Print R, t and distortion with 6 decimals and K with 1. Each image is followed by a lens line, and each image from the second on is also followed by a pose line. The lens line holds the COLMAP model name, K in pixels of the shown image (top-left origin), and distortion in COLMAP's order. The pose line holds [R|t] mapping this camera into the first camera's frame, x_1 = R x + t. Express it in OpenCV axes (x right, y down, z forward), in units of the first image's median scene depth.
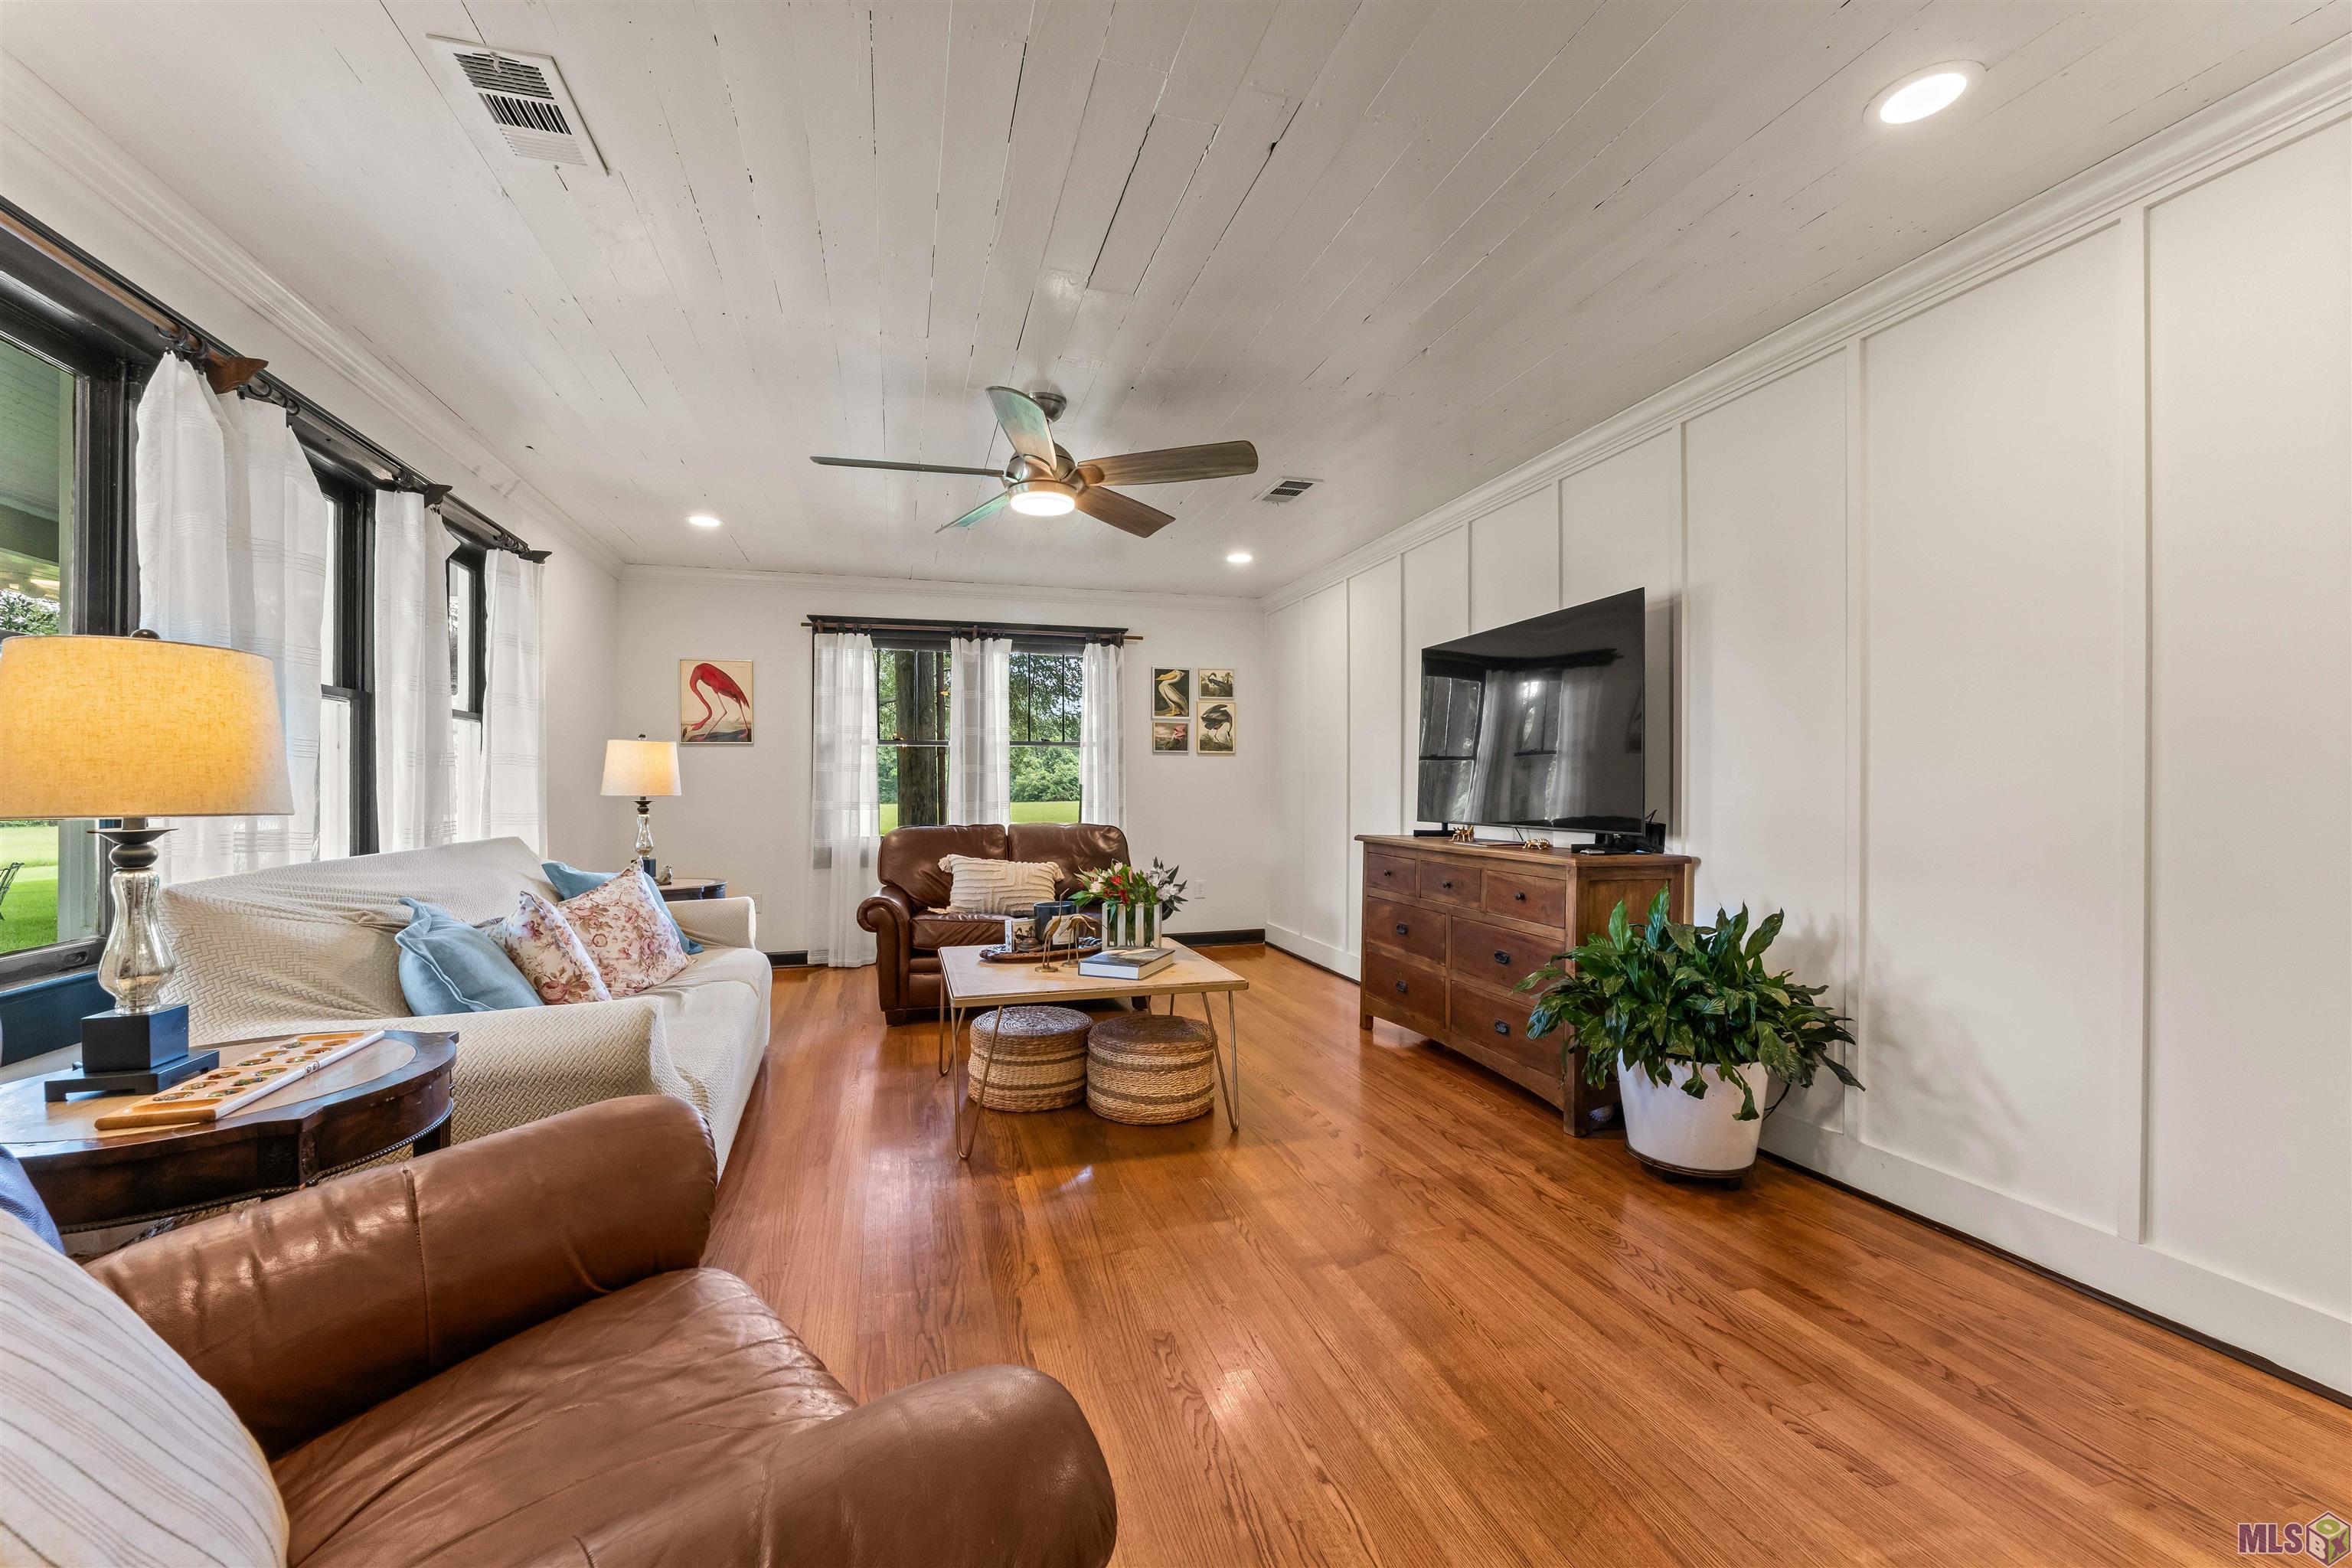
lens RADIAL K [[960.7, 0, 1162.6], [0, 960.7, 795.4], [0, 0, 1]] dist [-0.004314, 0.000177]
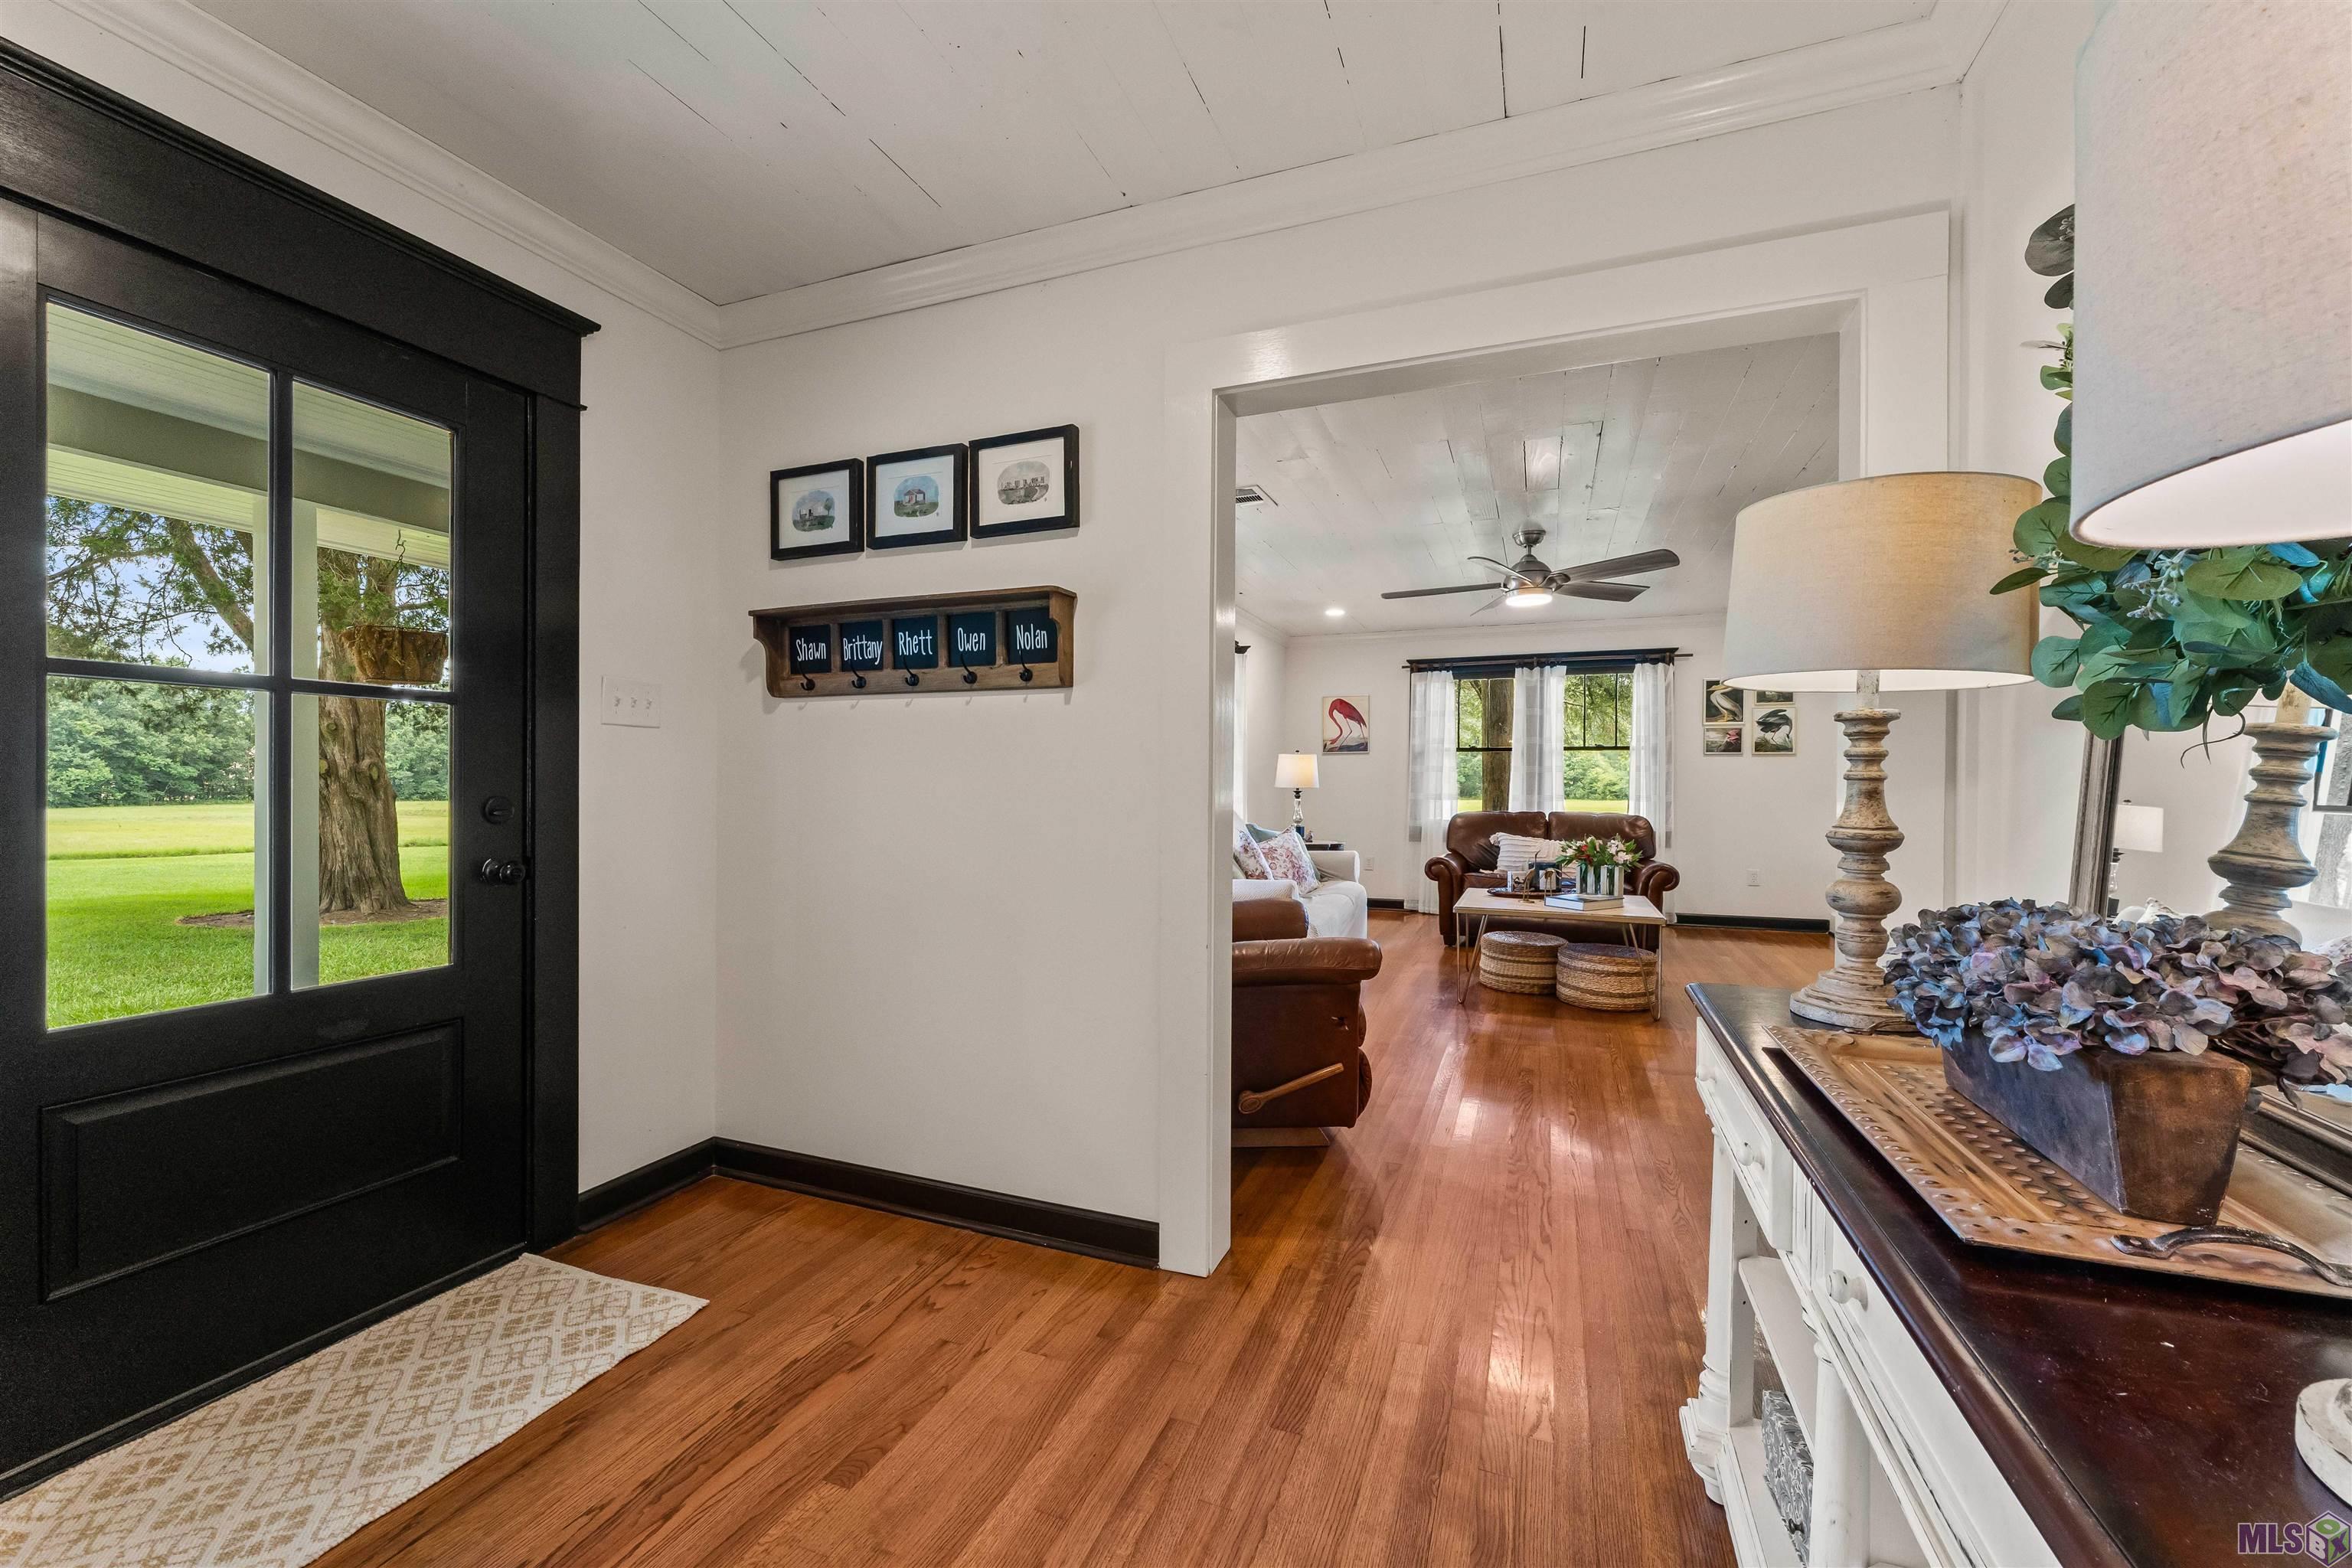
lens RADIAL K [[960.7, 0, 1113.4], [0, 960.7, 783.6], [0, 0, 1]] dist [-0.004314, 0.000177]
pose [[0.765165, 0.006579, -0.643800, 0.227424], [-0.013631, 0.999889, -0.005983, 0.007089], [0.643690, 0.013353, 0.765170, -0.380825]]
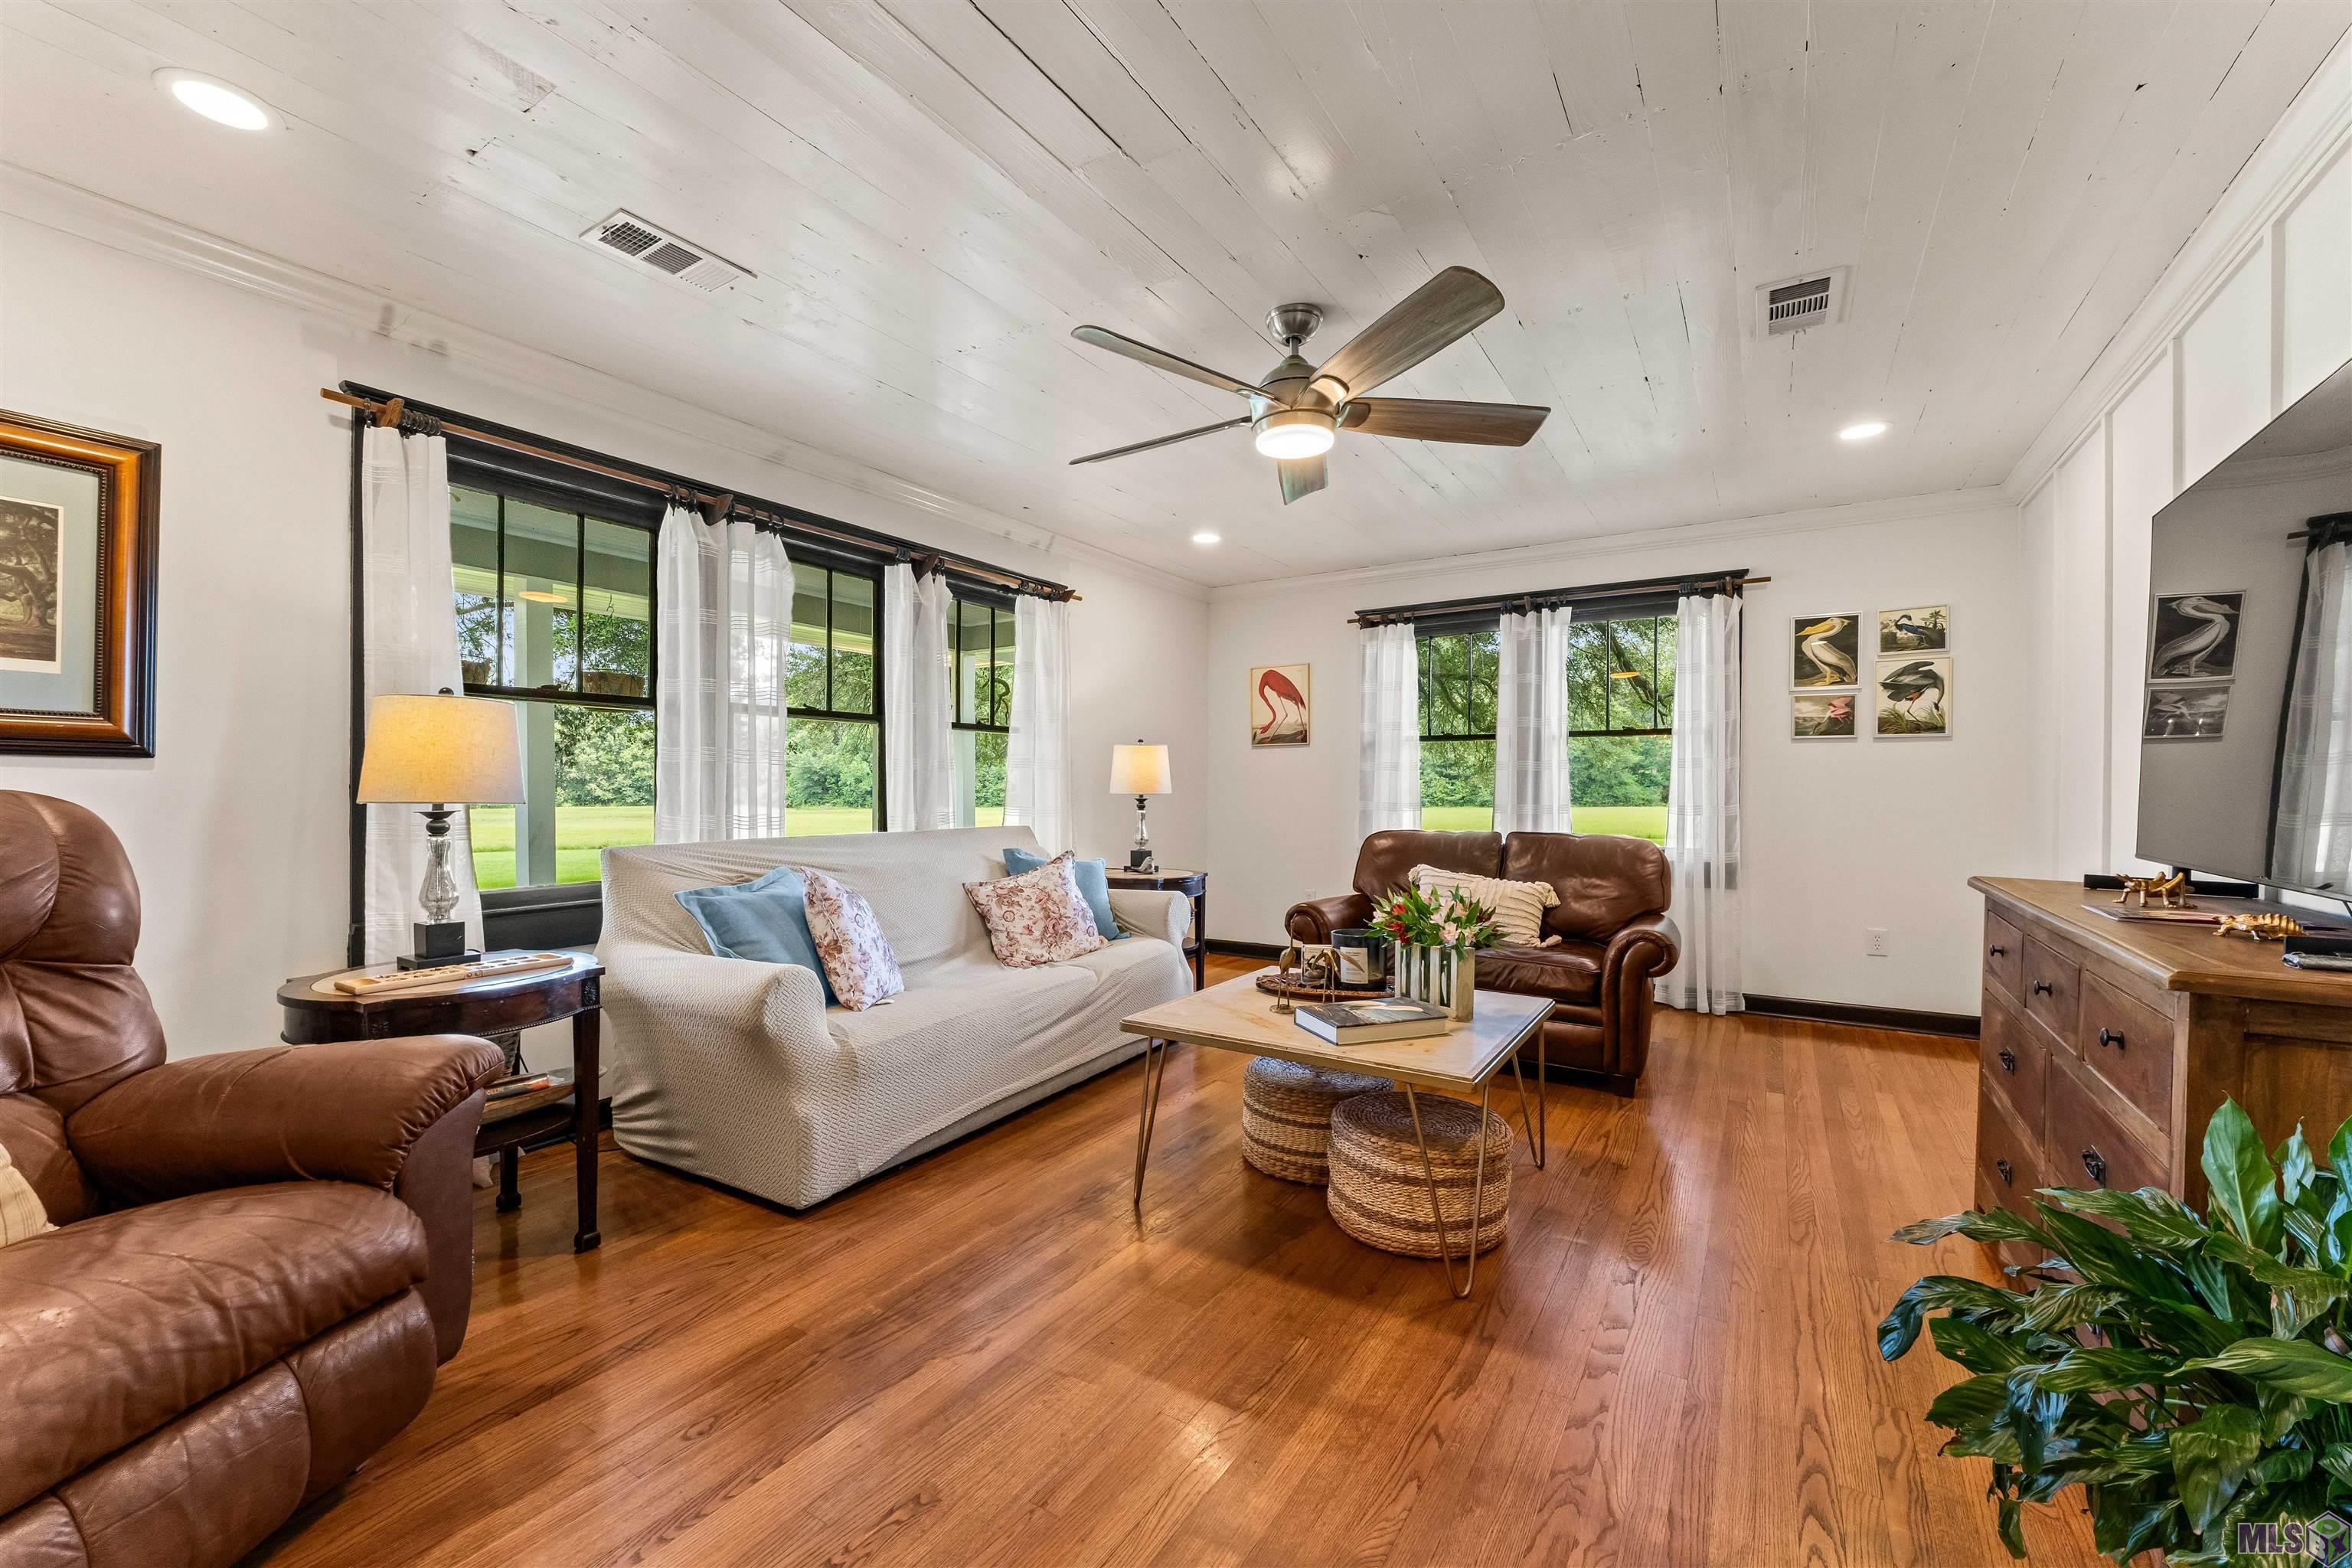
lens RADIAL K [[960.7, 0, 1156.7], [0, 960.7, 789.2], [0, 0, 1]] dist [-0.004314, 0.000177]
pose [[0.650420, 0.005683, -0.759553, 0.269895], [-0.010732, 0.999941, -0.001709, -0.002901], [0.759499, 0.009263, 0.650443, 0.239198]]
